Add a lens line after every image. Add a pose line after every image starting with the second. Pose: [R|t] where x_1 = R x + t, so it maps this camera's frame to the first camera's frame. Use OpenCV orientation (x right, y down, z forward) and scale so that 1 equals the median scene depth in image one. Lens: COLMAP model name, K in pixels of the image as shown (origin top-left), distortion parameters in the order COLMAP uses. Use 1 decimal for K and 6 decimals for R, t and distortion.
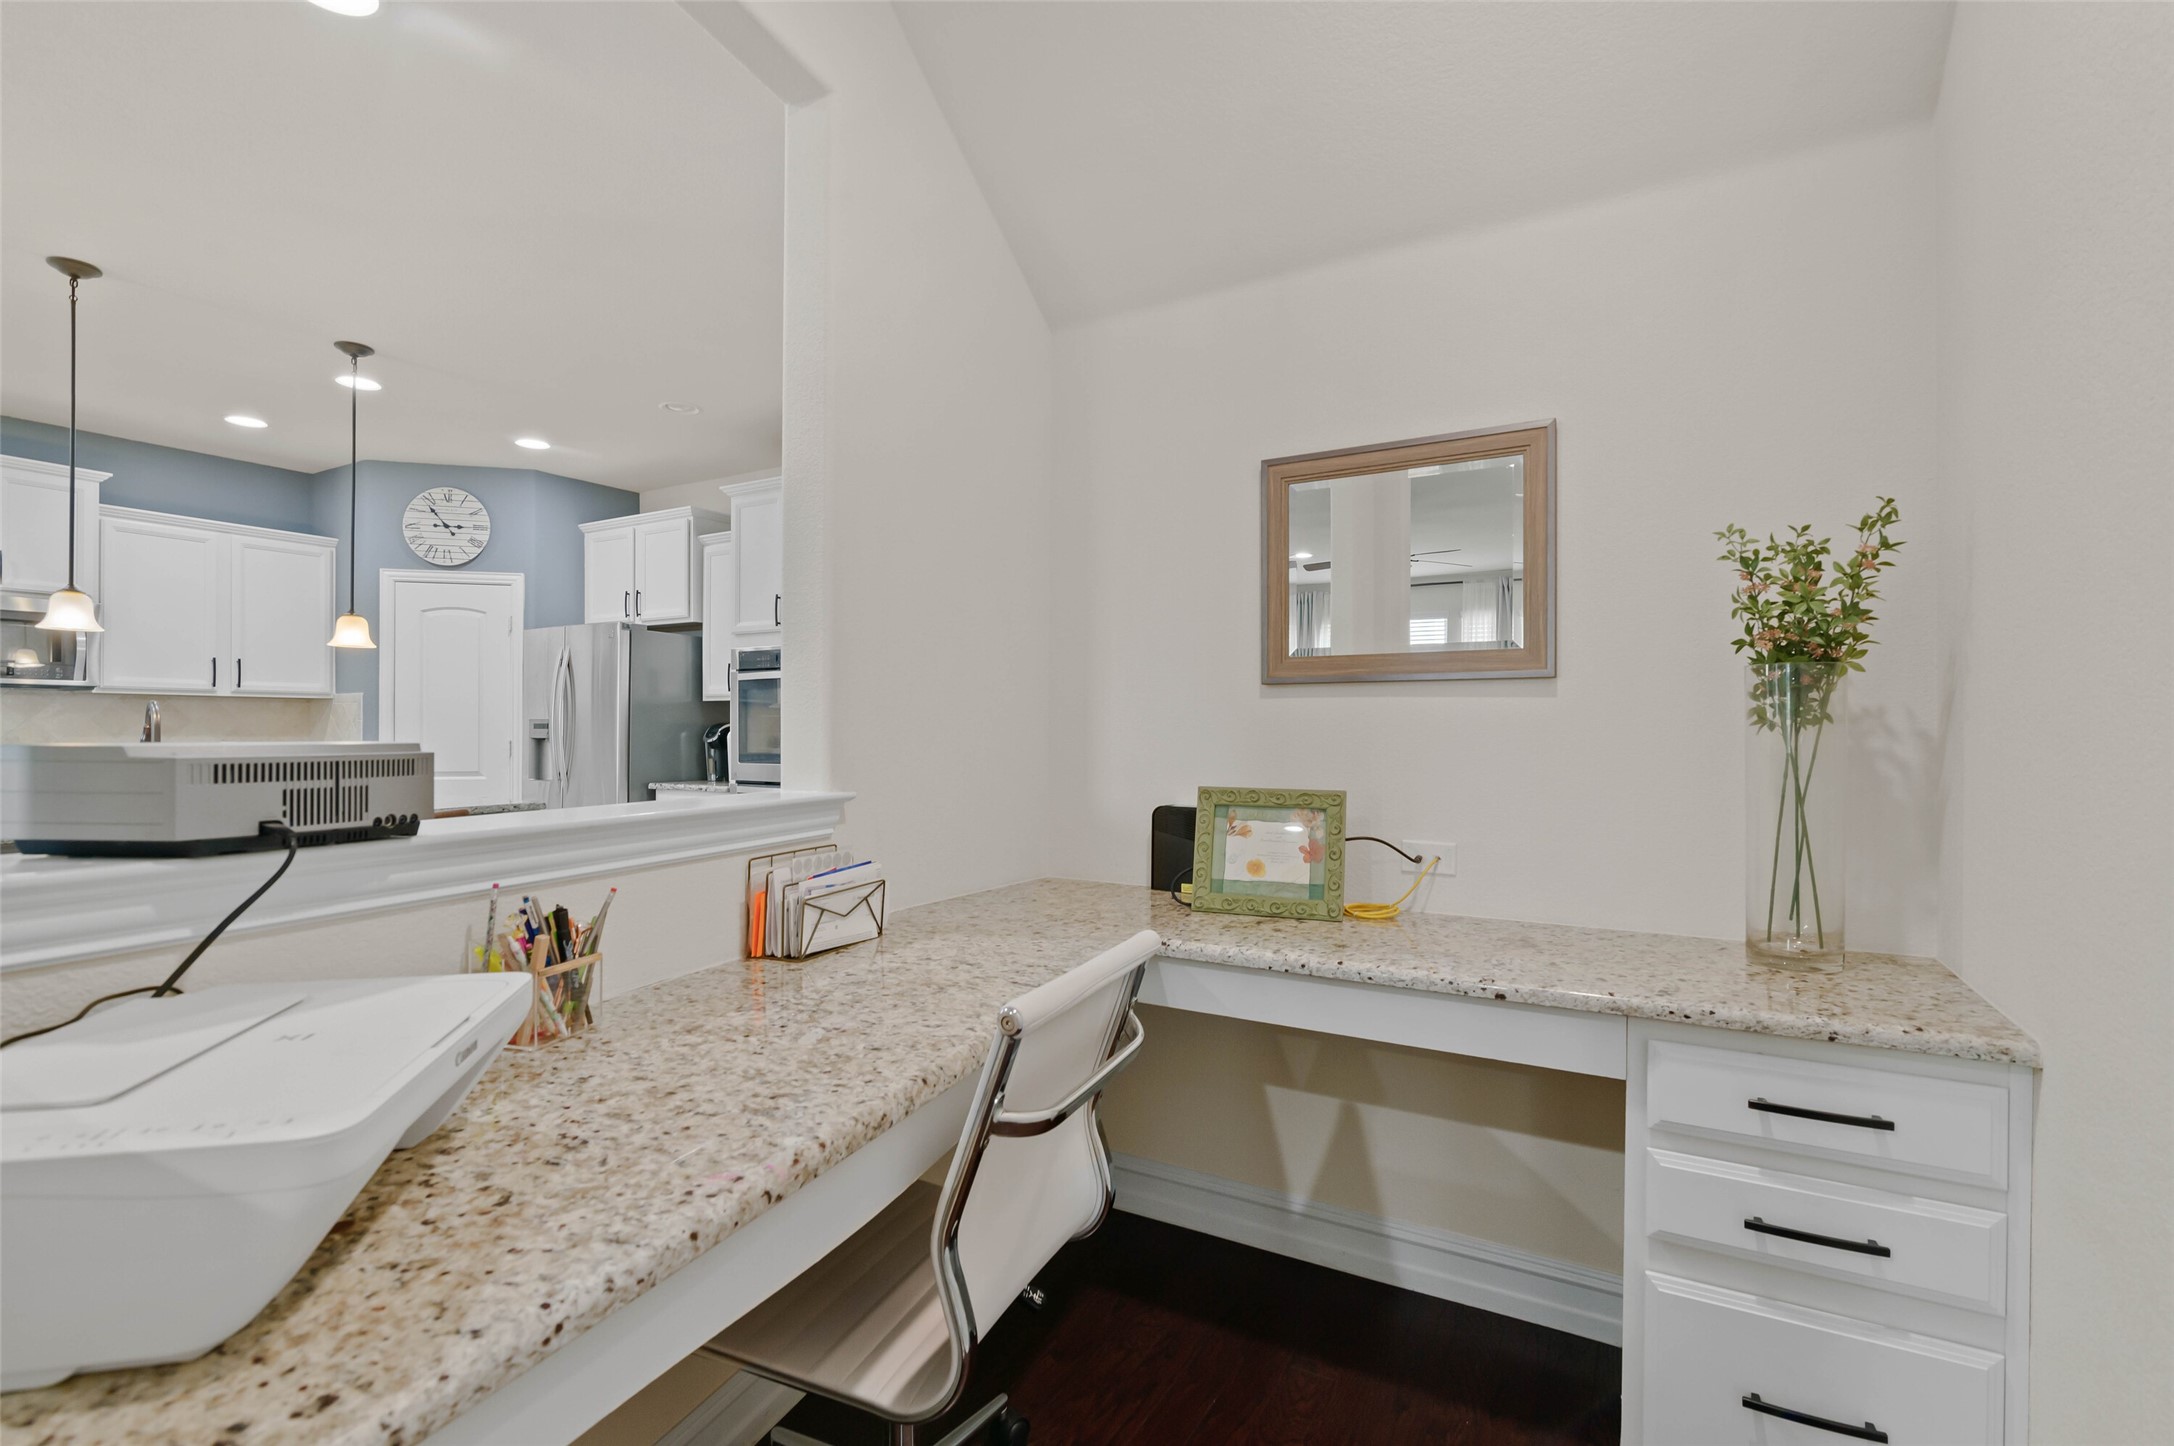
lens RADIAL K [[1021.9, 0, 1087.0], [0, 1021.9, 723.0], [0, 0, 1]] dist [0.001717, 0.000712]
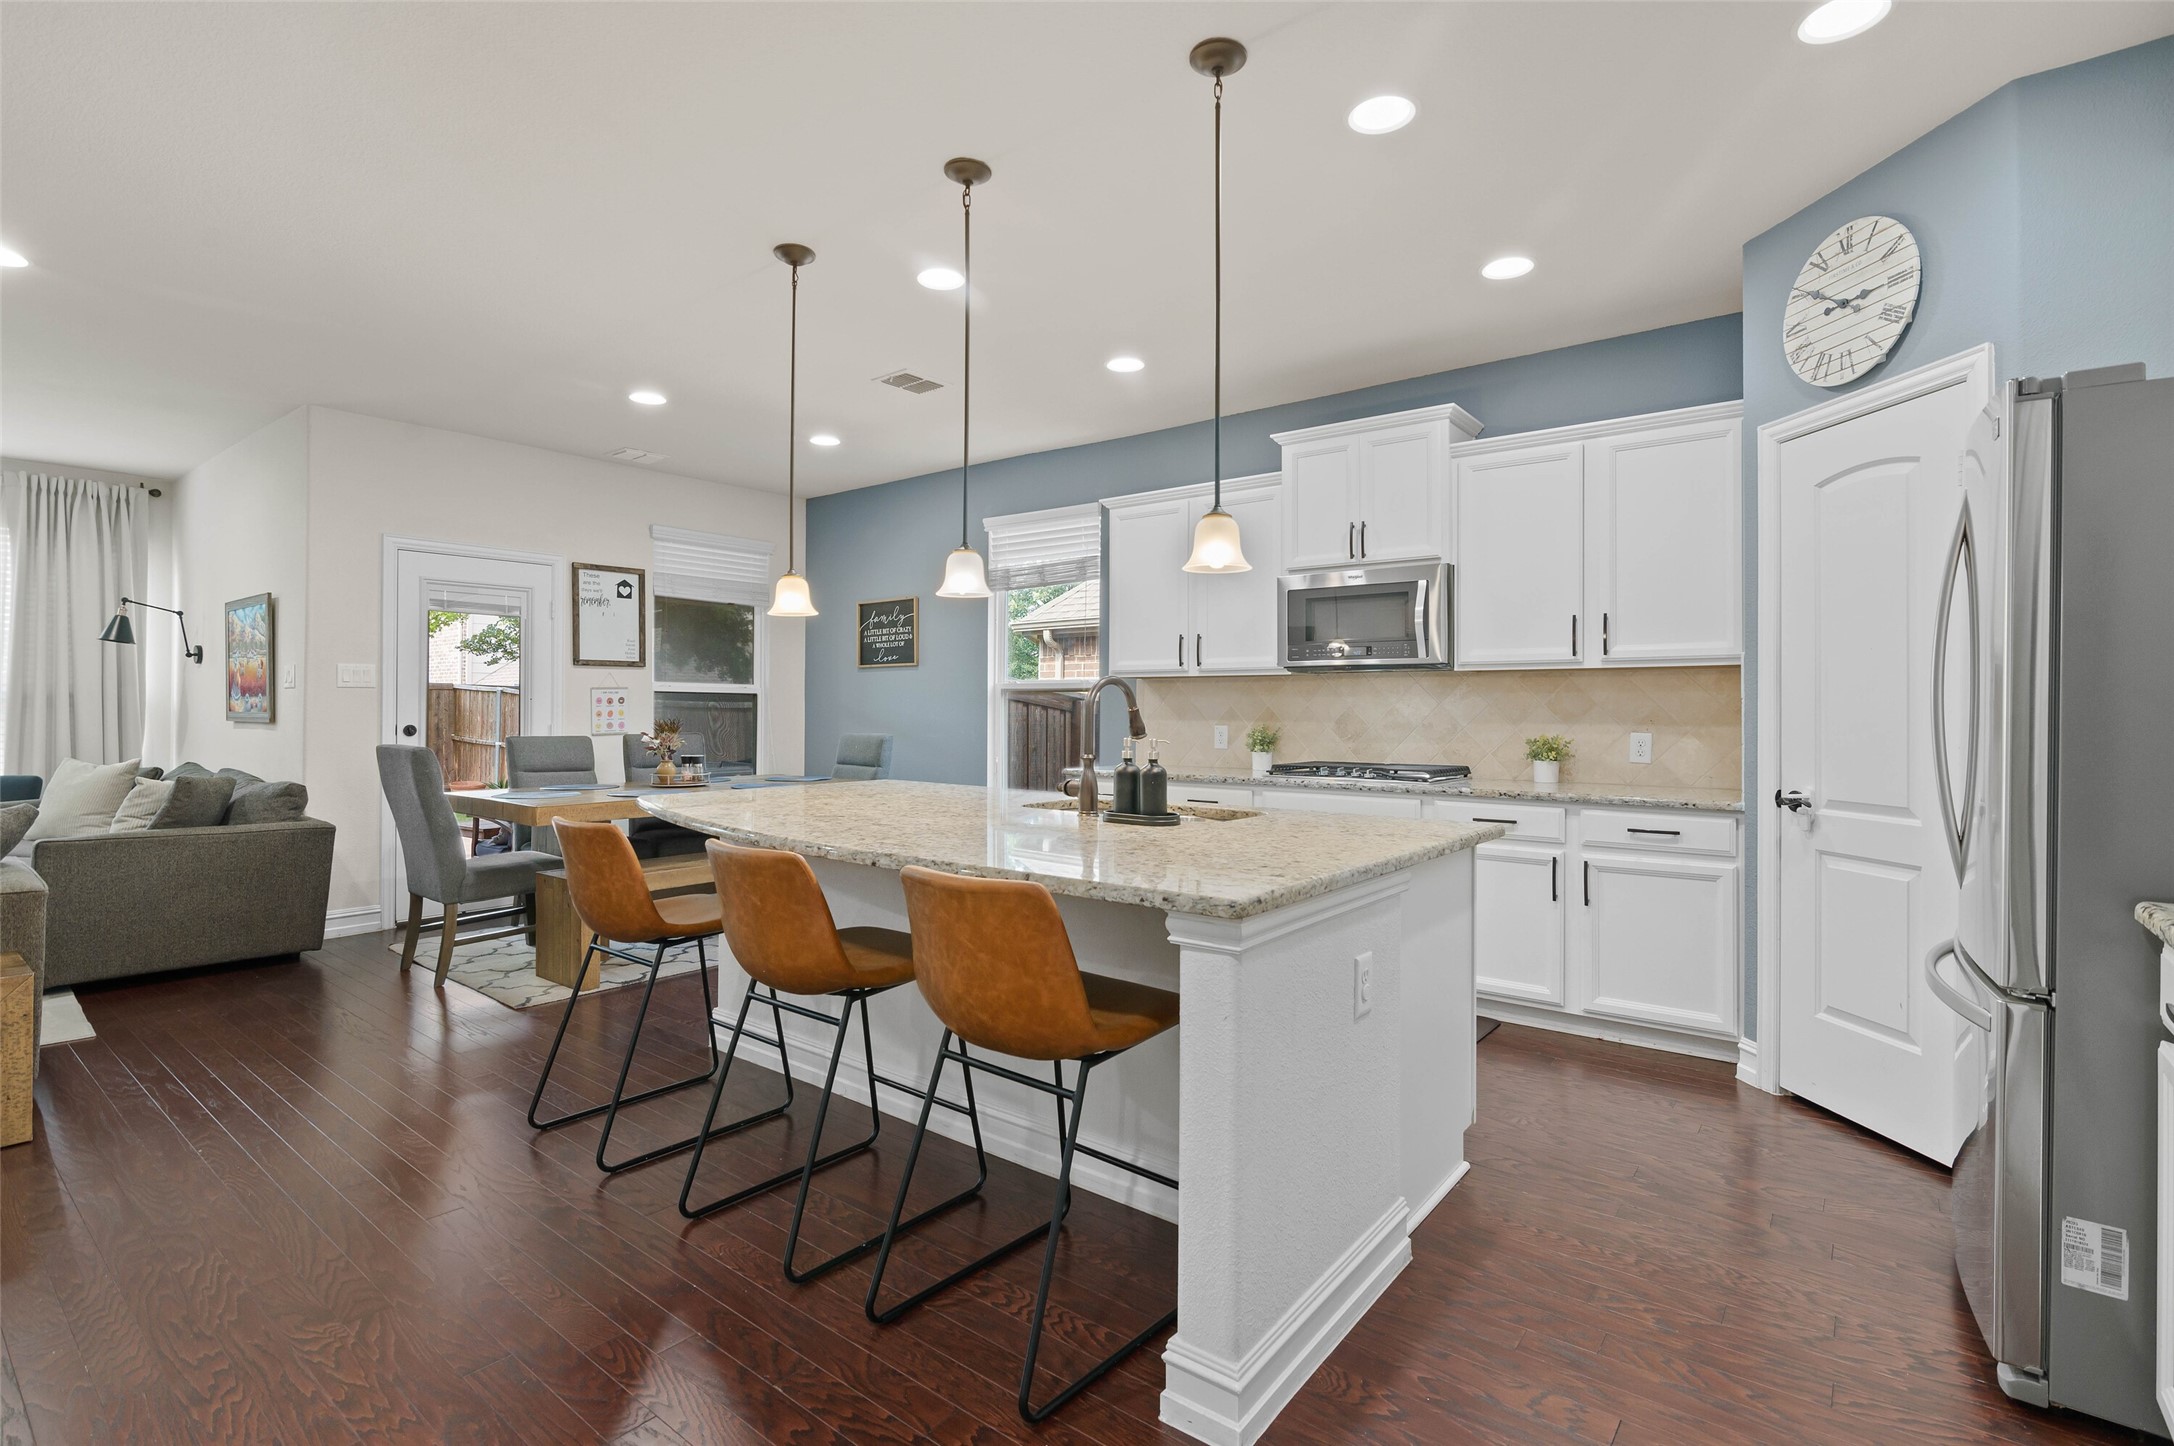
lens RADIAL K [[1009.1, 0, 1079.1], [0, 1009.1, 713.4], [0, 0, 1]] dist [-0.005645, -0.000309]
pose [[-0.126126, -0.004802, -0.992003, -0.099592], [0.000633, 0.999988, -0.004921, 0.007777], [0.992014, -0.001248, -0.126122, 0.698281]]
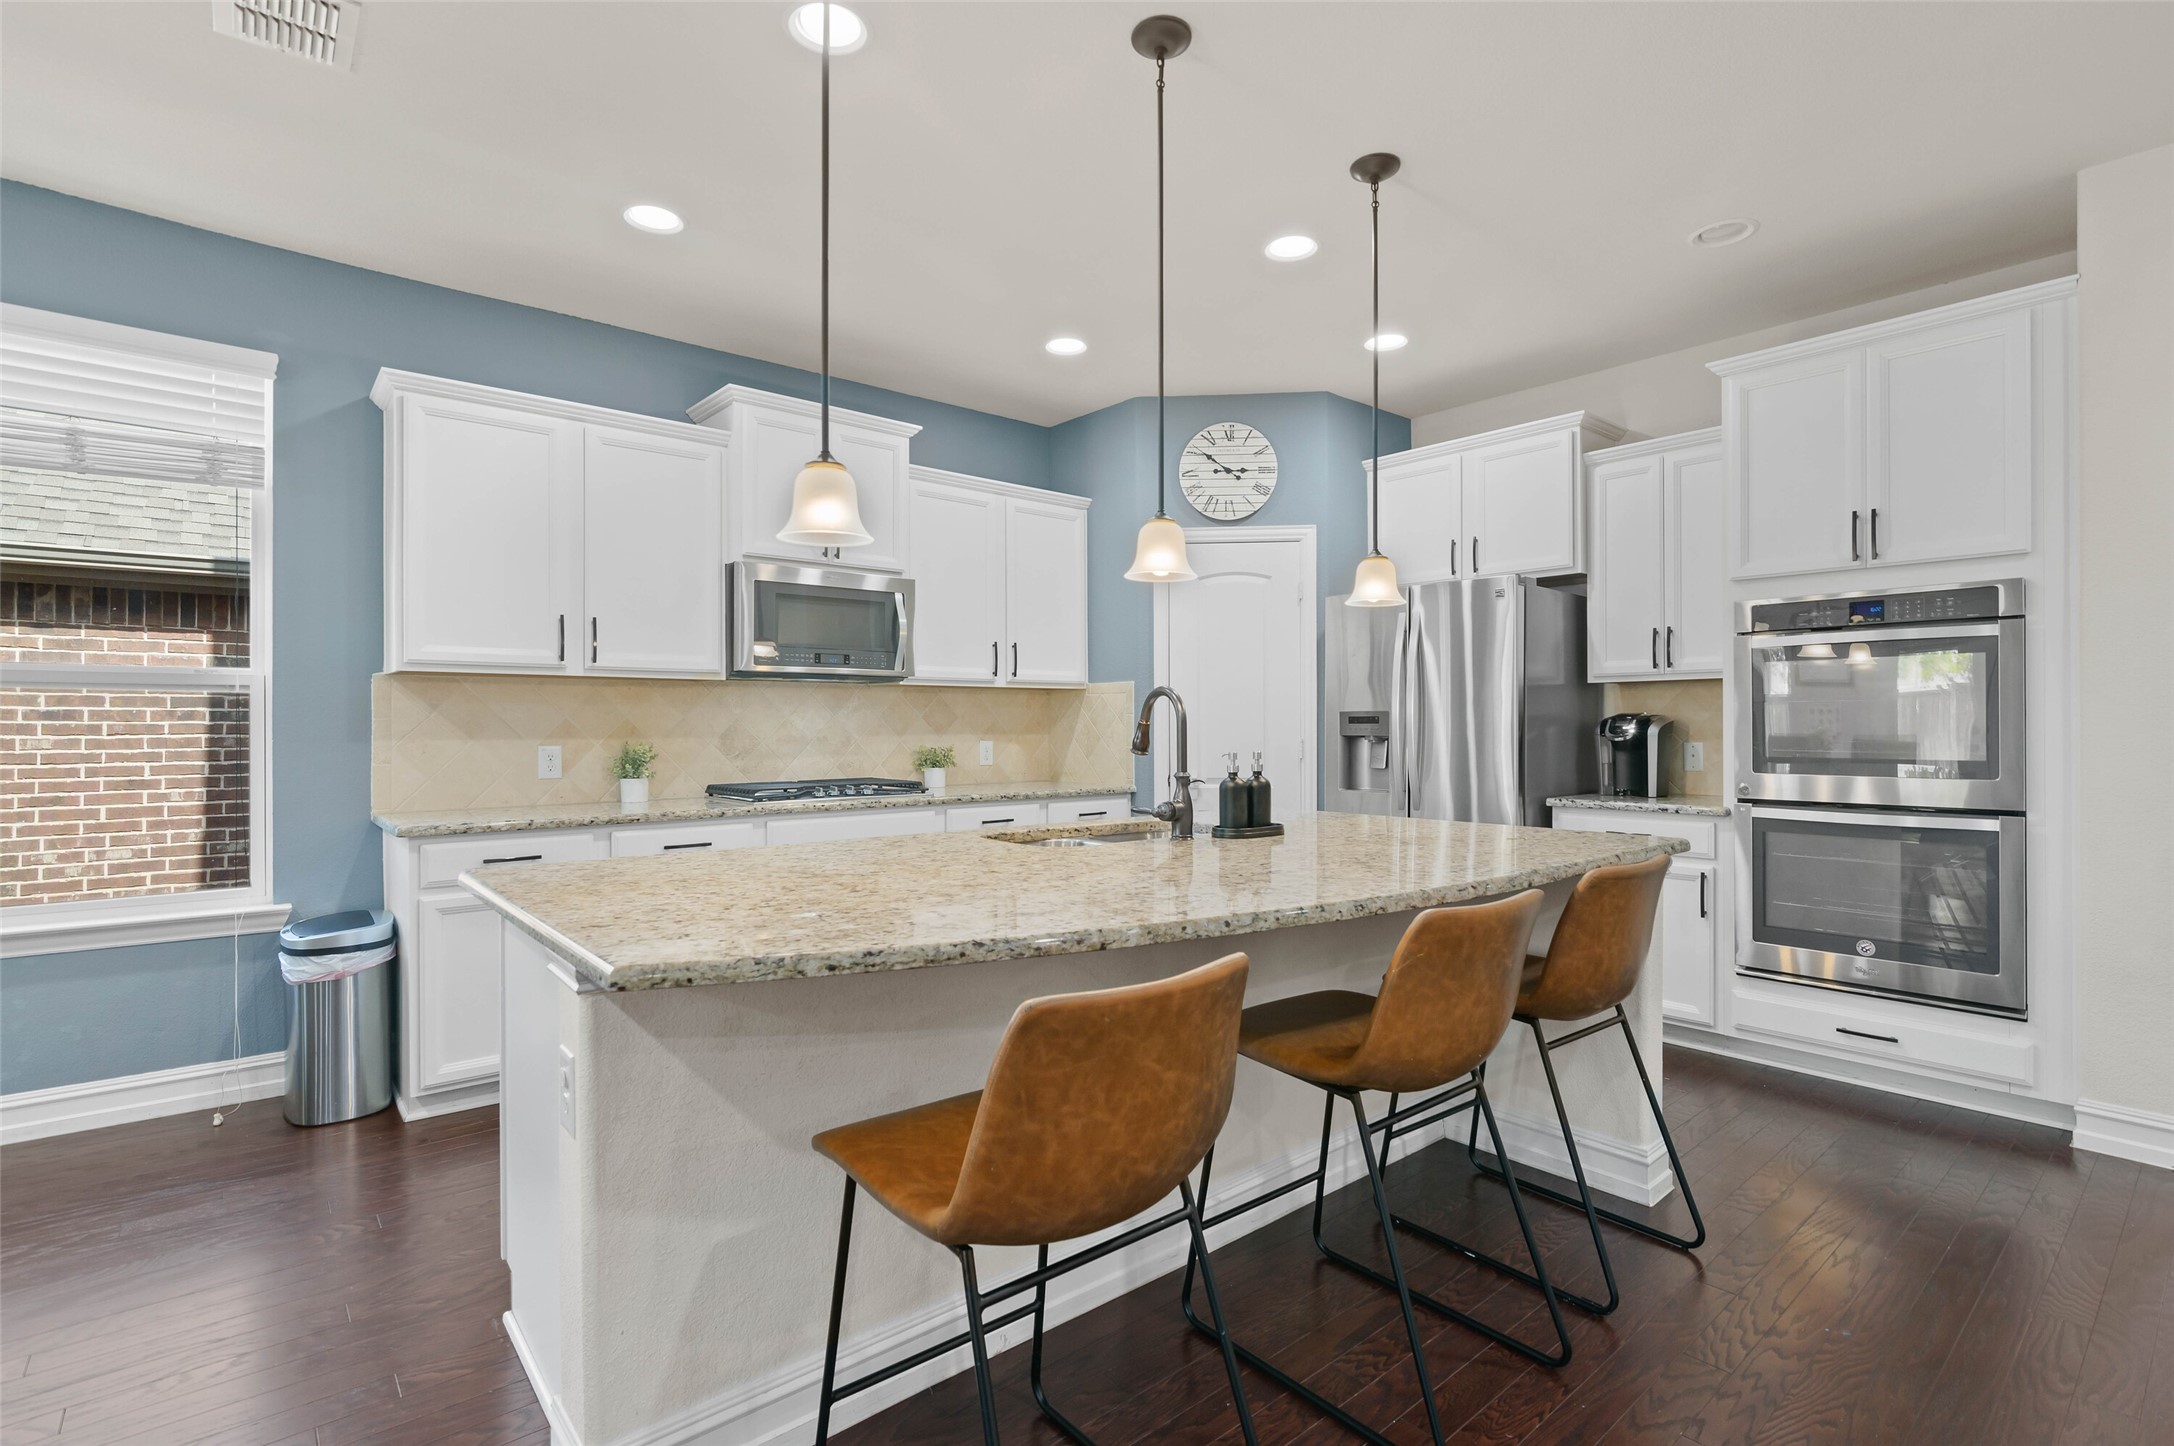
lens RADIAL K [[1030.5, 0, 1091.4], [0, 1030.5, 714.7], [0, 0, 1]] dist [-0.003484, -0.000251]
pose [[0.948289, -0.009270, -0.317272, -0.476606], [0.008840, 0.999957, -0.002793, -0.000410], [0.317284, -0.000156, 0.948330, 0.202657]]
